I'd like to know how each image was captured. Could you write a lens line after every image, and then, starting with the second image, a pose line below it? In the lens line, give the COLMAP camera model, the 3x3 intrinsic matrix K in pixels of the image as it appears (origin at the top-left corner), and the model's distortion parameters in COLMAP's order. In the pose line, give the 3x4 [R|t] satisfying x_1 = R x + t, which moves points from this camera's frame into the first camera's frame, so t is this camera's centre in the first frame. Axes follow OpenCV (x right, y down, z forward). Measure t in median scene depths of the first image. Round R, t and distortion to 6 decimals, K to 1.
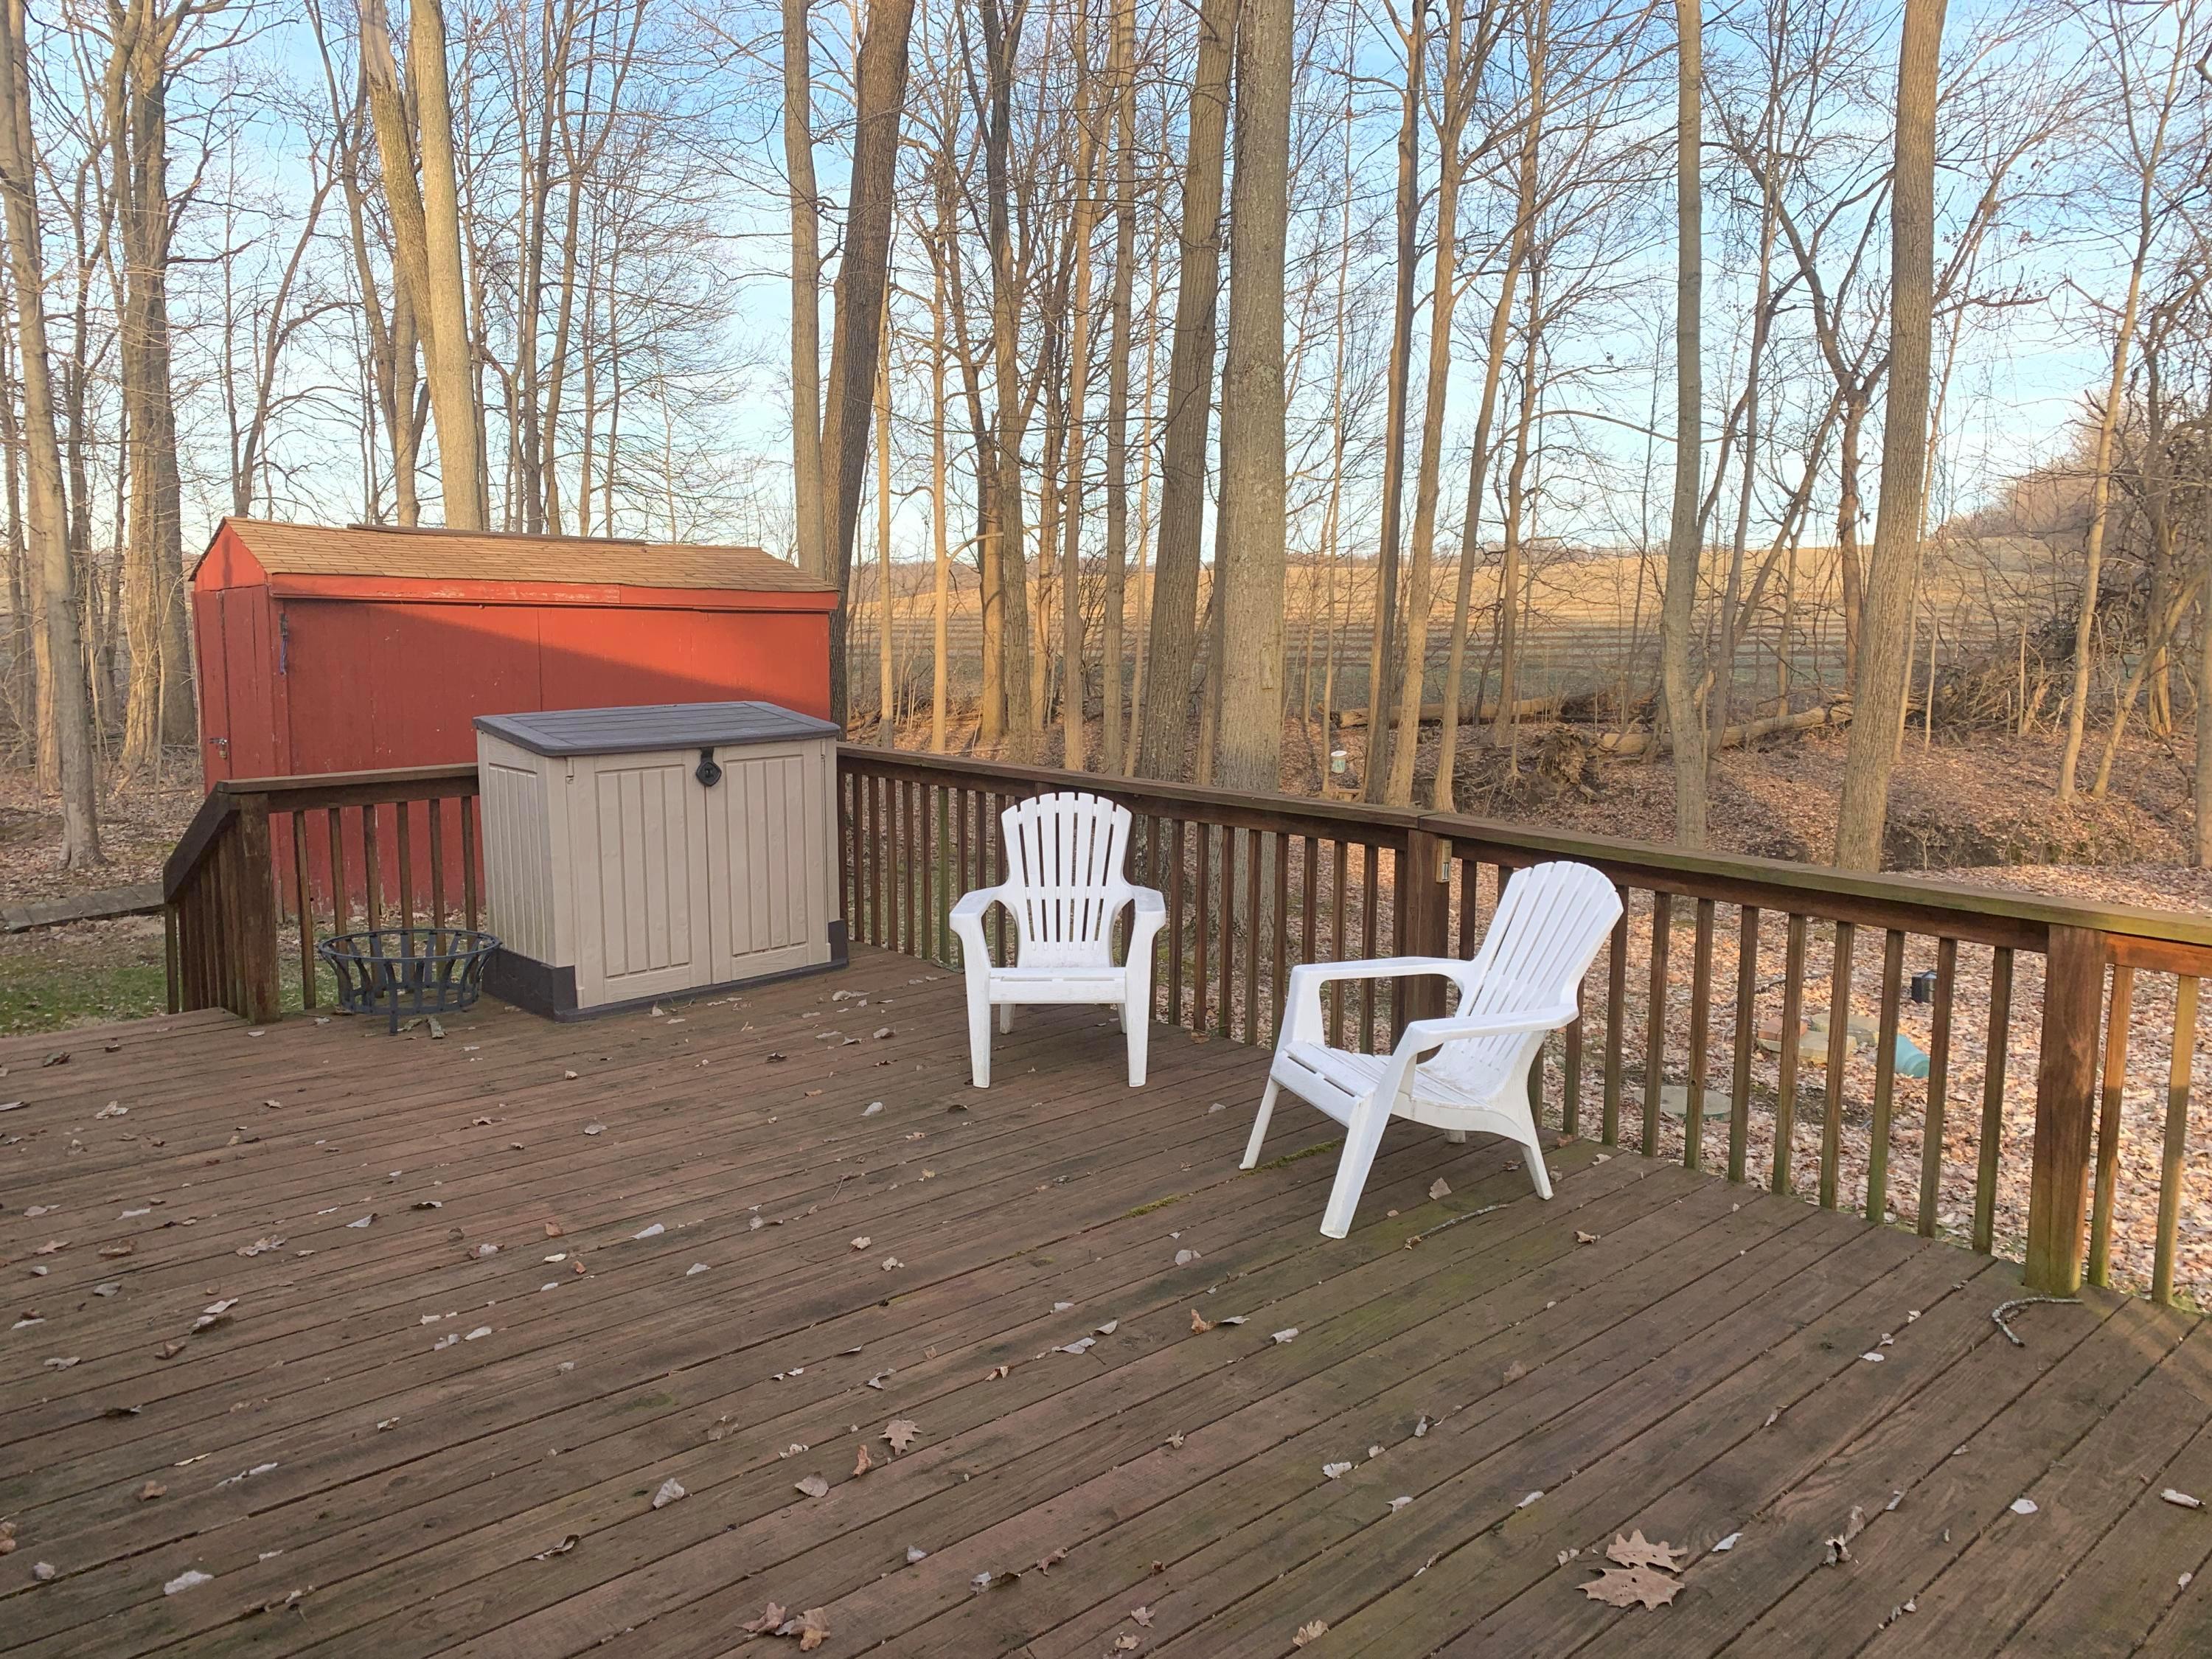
lens RADIAL K [[1710.3, 0, 1109.3], [0, 1710.3, 851.2], [0, 0, 1]] dist [0.043242, -0.047127]
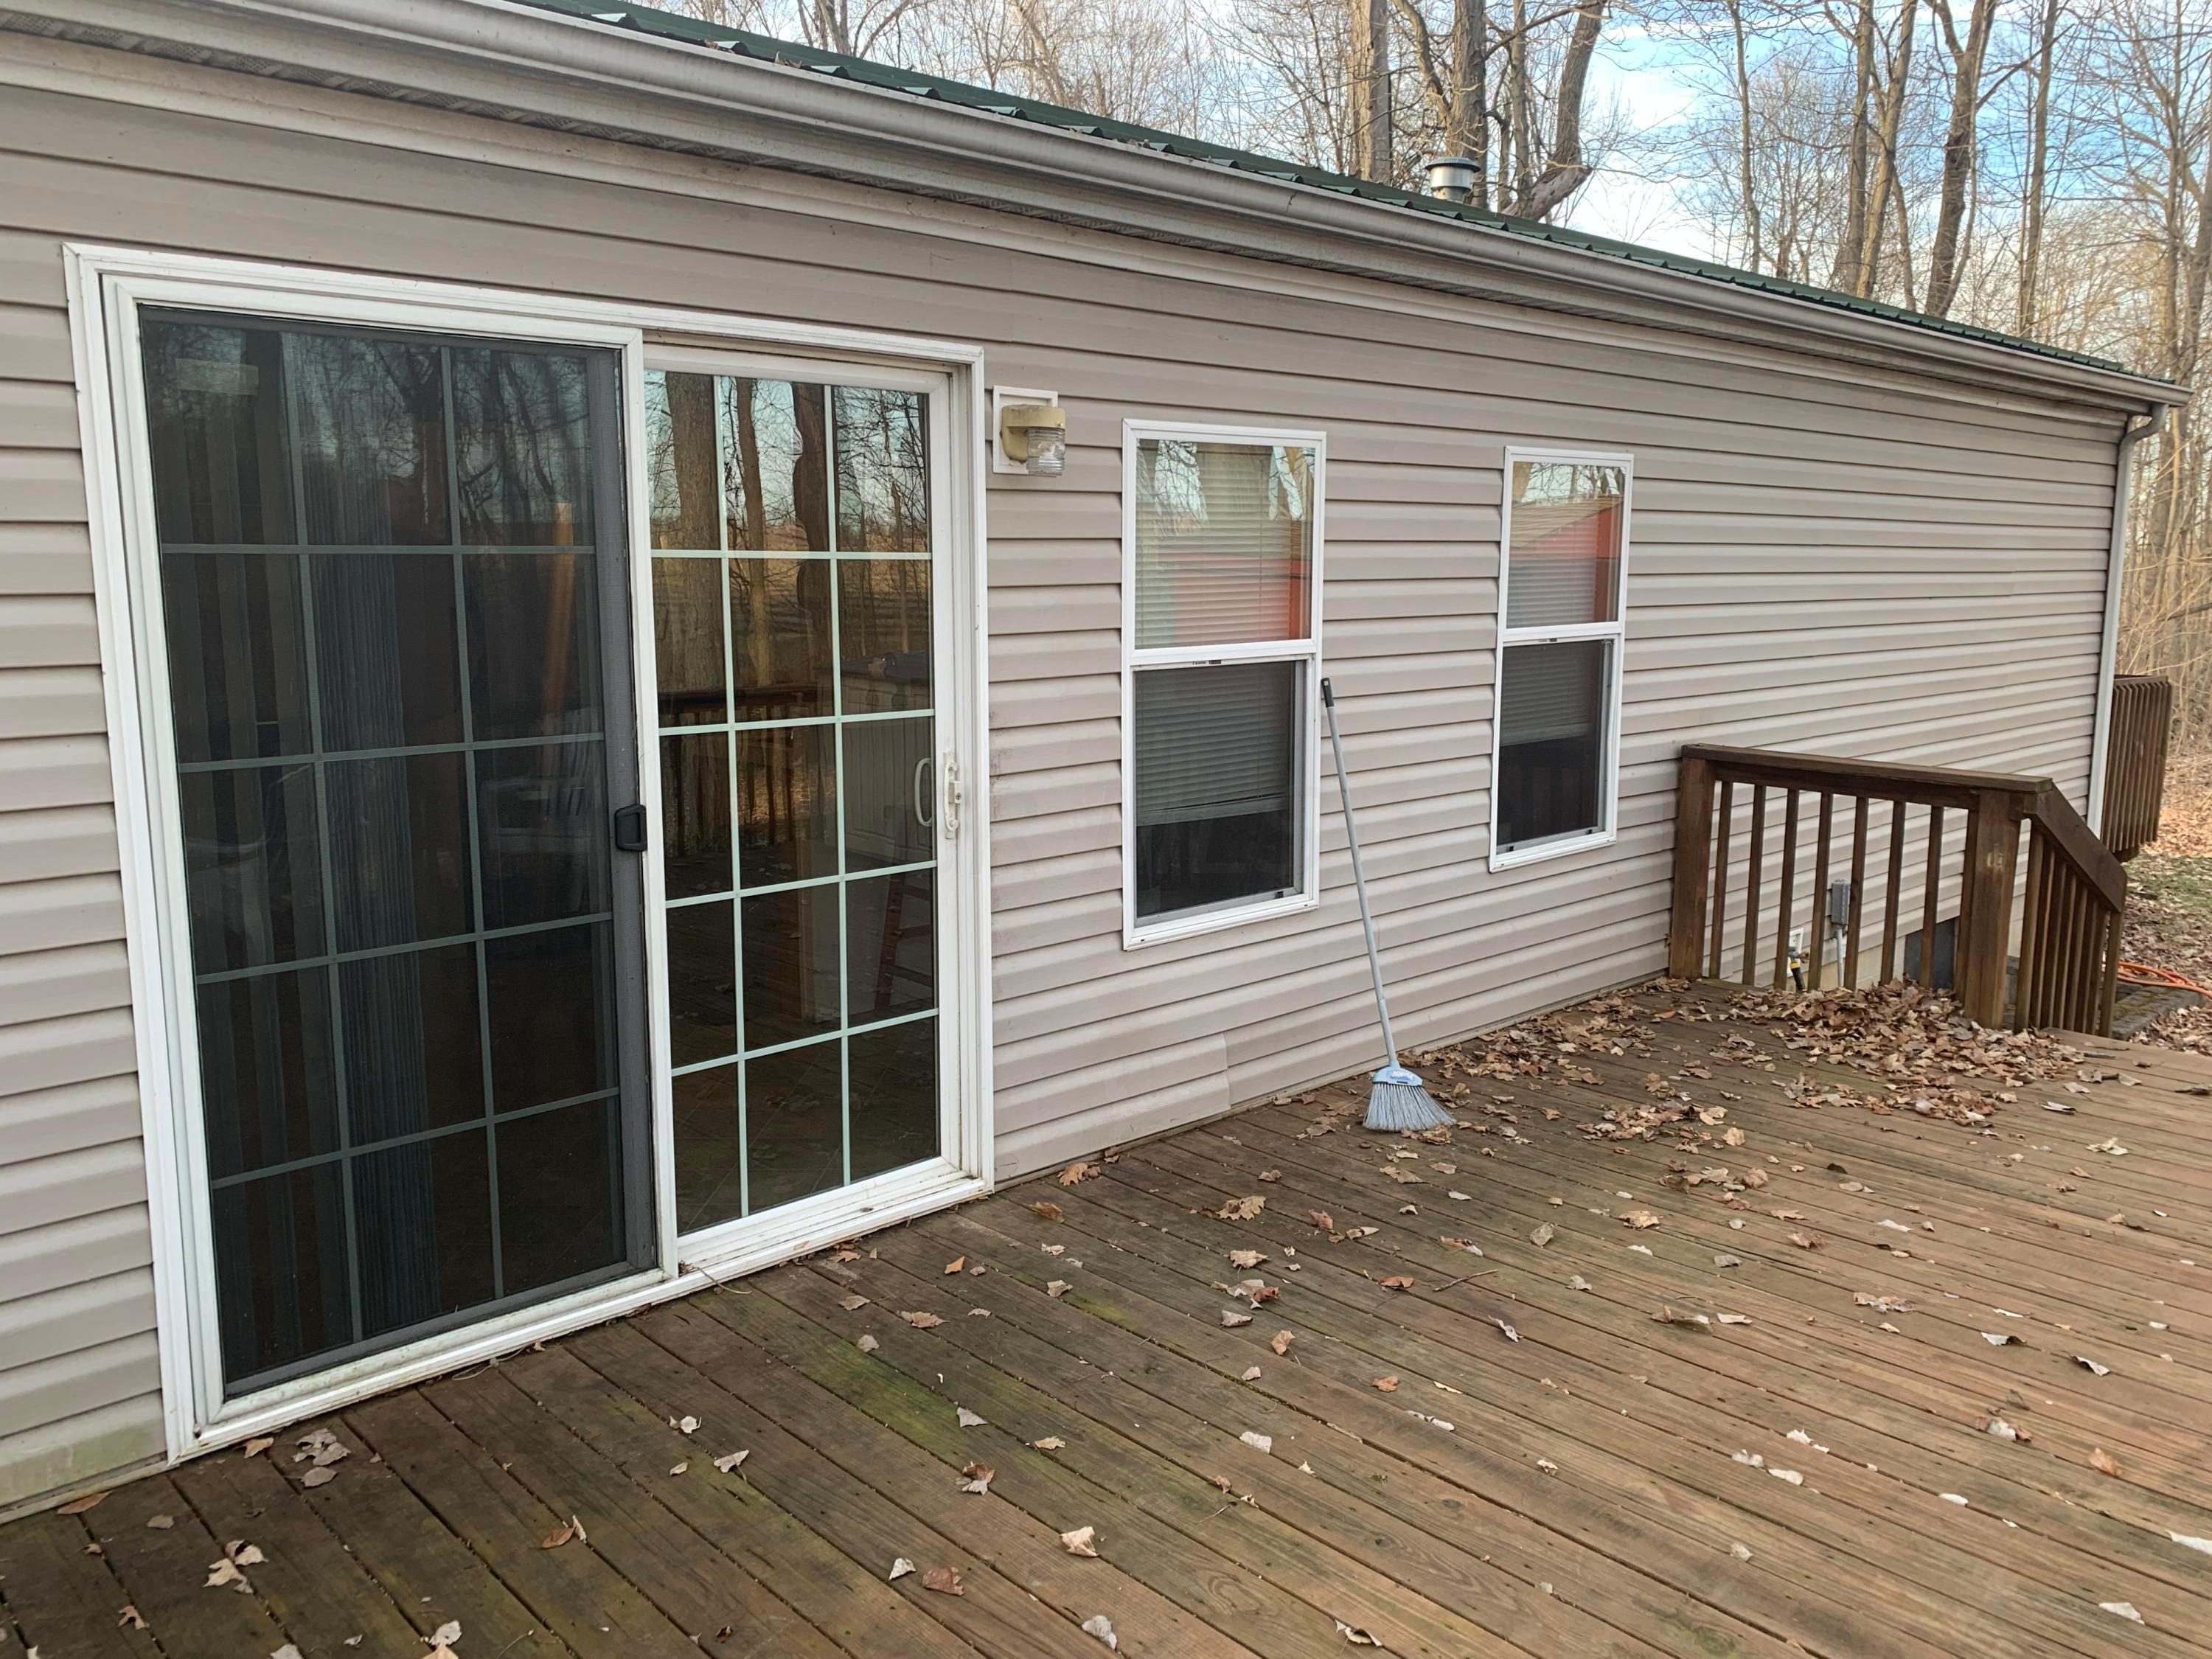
lens RADIAL K [[1710.3, 0, 1110.0], [0, 1710.3, 826.6], [0, 0, 1]] dist [0.043242, -0.047127]
pose [[0.011410, 0.148708, -0.988815, 0.269985], [-0.154298, 0.977298, 0.145195, -0.060324], [0.987959, 0.150915, 0.034096, 0.429977]]
